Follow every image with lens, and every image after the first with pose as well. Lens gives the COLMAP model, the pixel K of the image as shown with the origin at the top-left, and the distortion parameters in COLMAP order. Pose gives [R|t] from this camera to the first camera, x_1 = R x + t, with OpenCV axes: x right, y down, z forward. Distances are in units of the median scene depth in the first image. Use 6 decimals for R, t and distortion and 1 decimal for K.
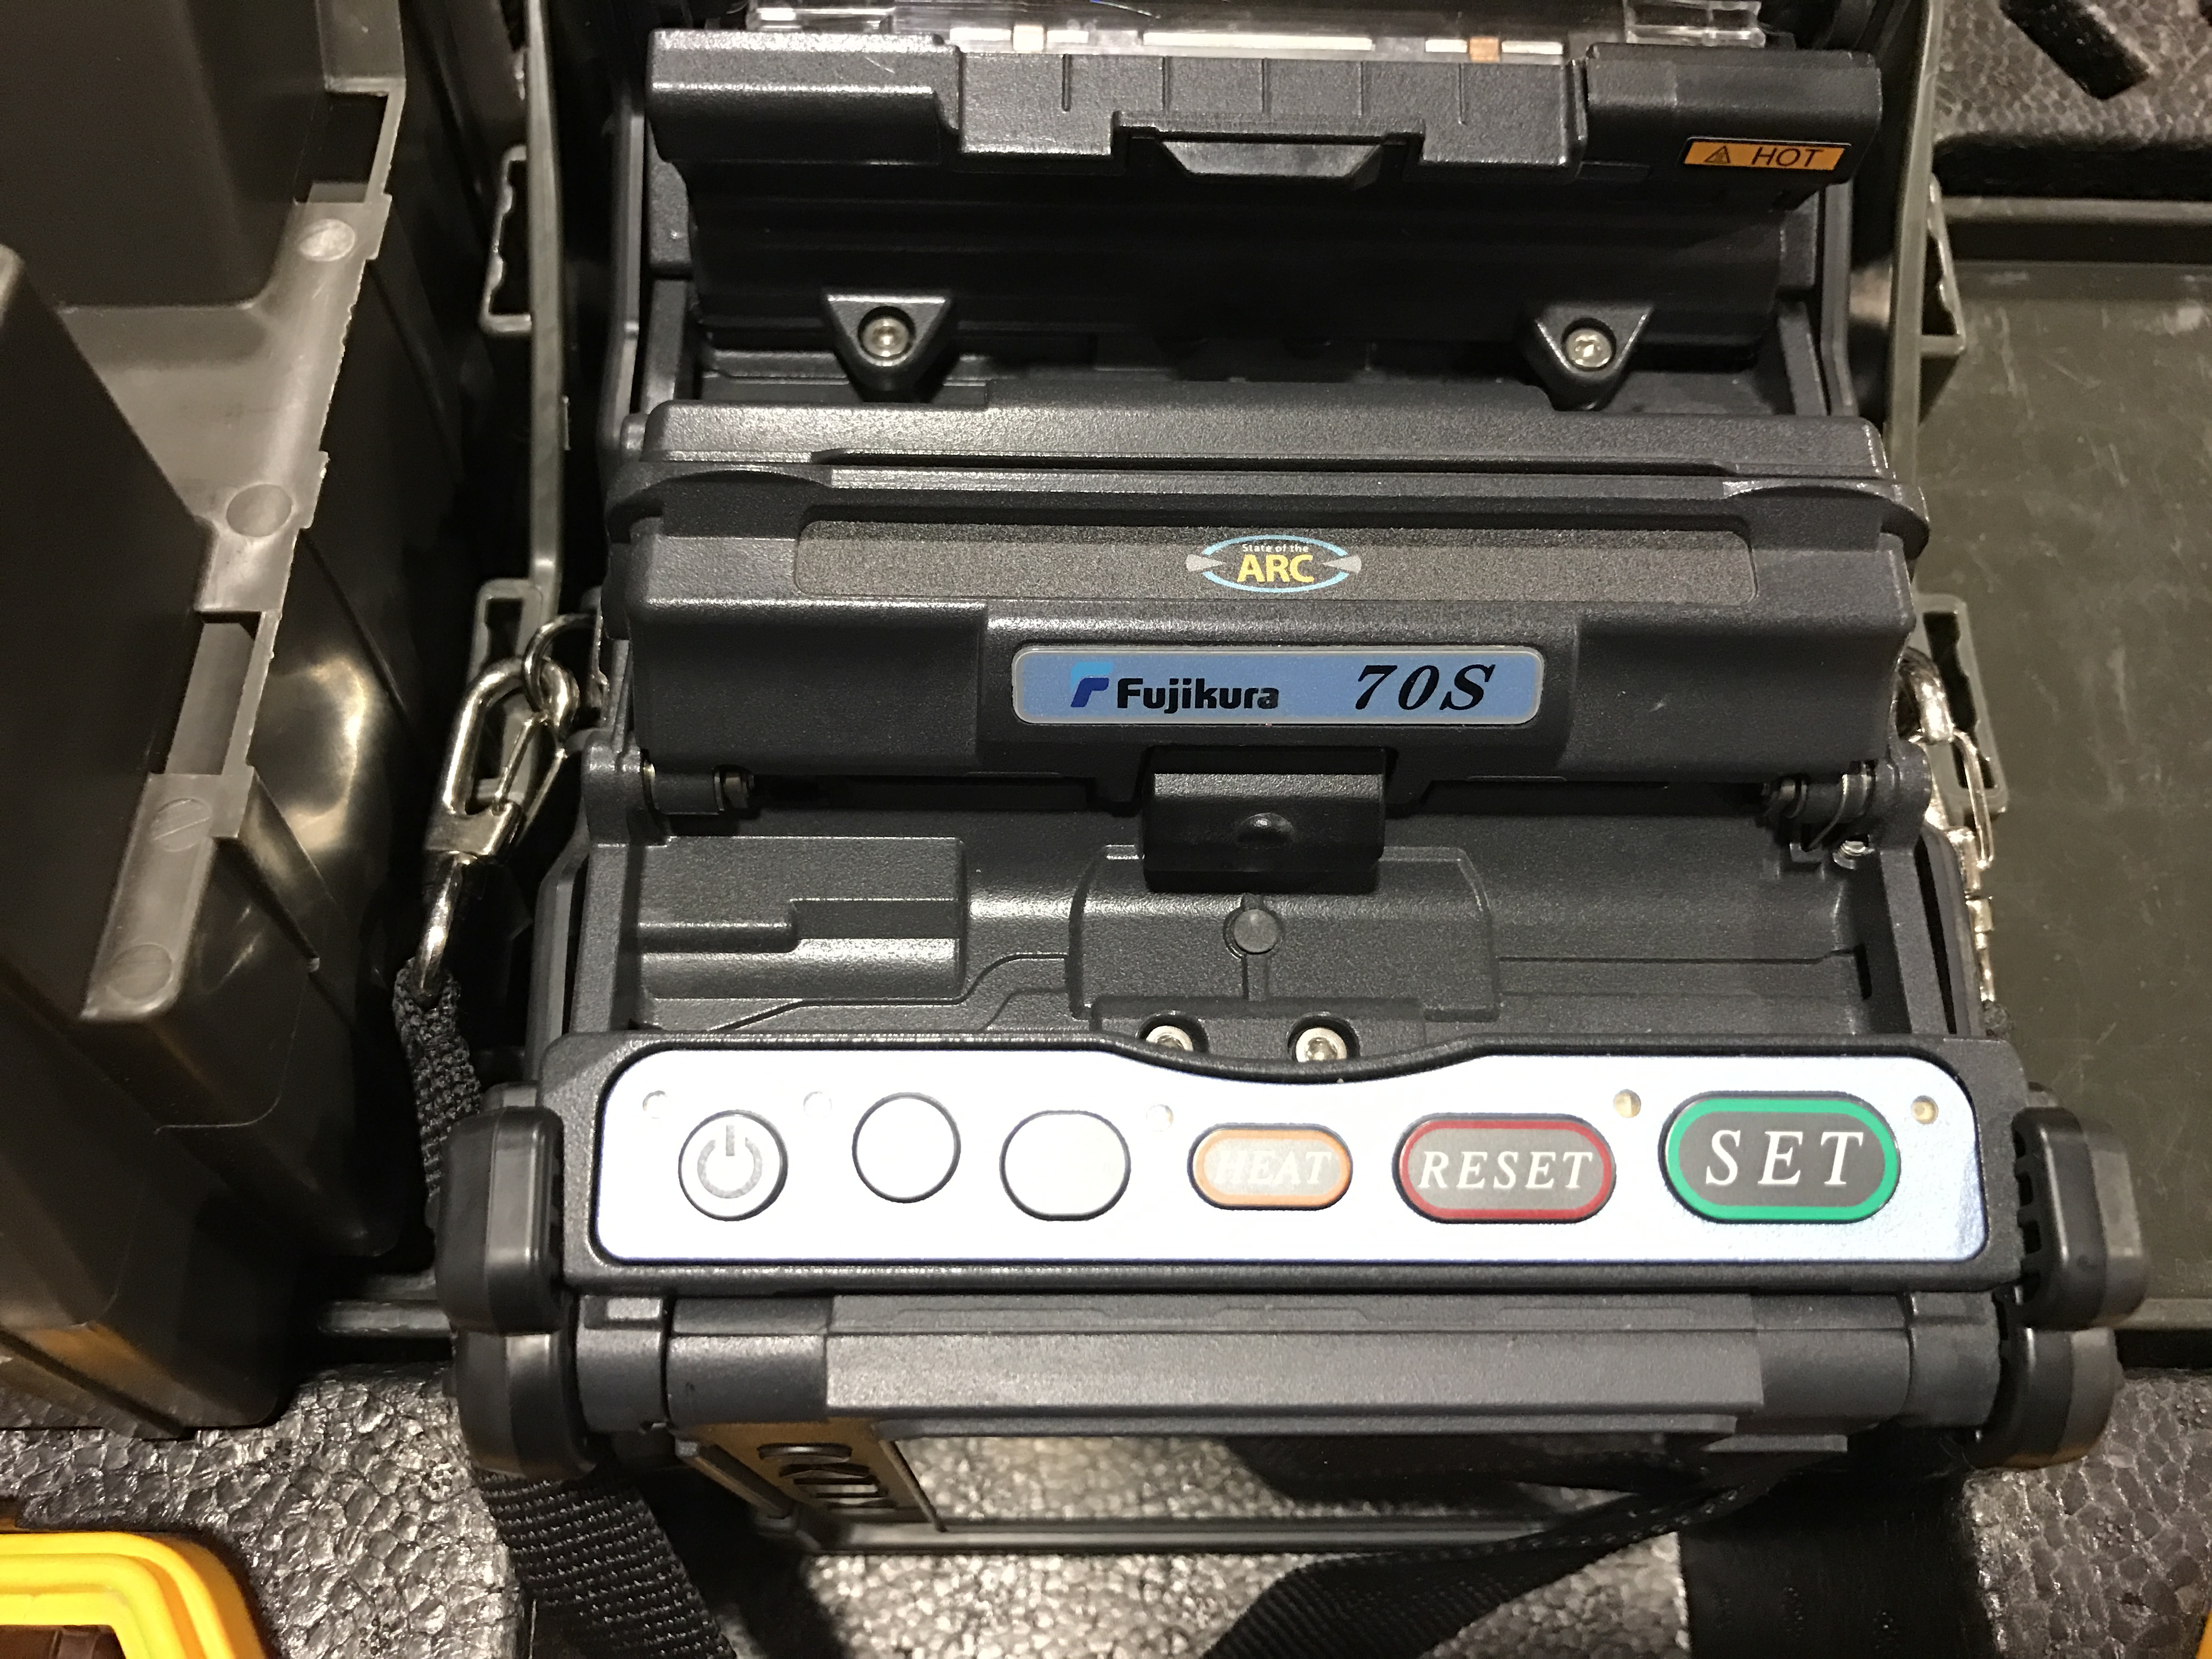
lens RADIAL K [[1858.9, 0, 1100.3], [0, 1858.9, 816.4], [0, 0, 1]] dist [-0.024005, -0.003527]
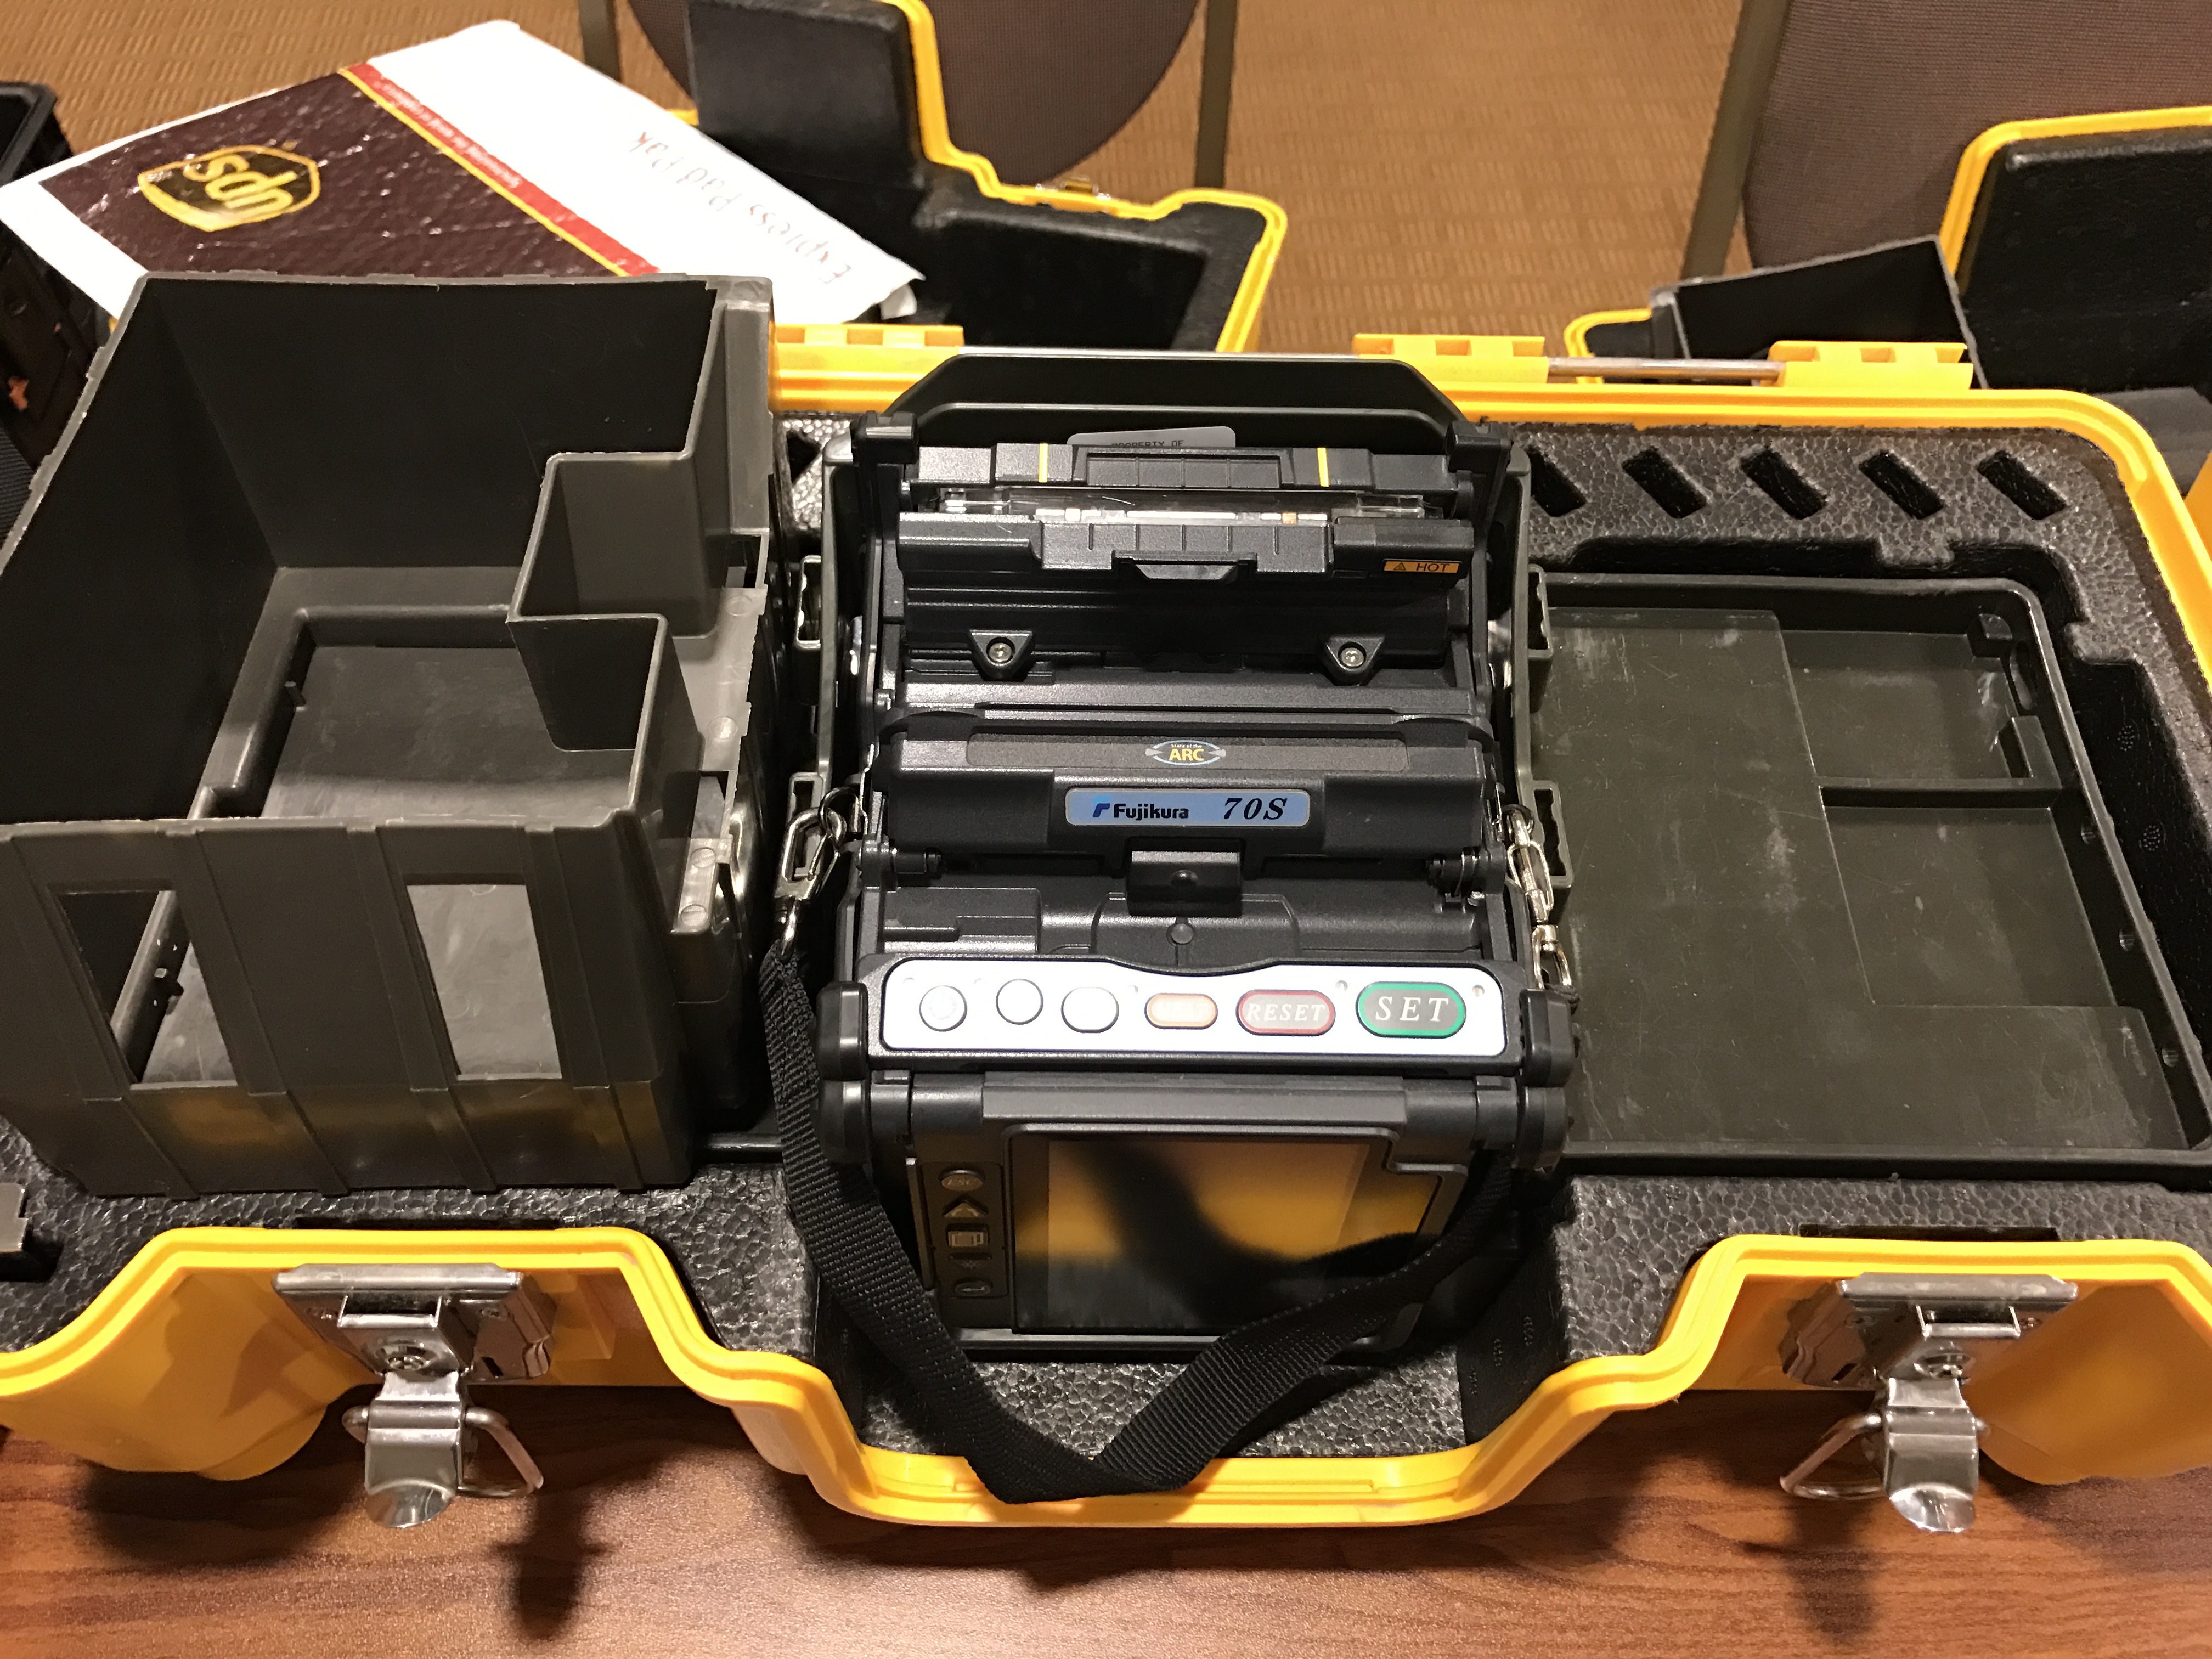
lens RADIAL K [[1891.7, 0, 1106.0], [0, 1891.7, 829.5], [0, 0, 1]] dist [0.034641, -0.088236]
pose [[0.999987, 0.000653, -0.005031, 0.010090], [-0.001443, 0.987336, -0.158637, 0.284768], [0.004863, 0.158642, 0.987324, -1.101414]]
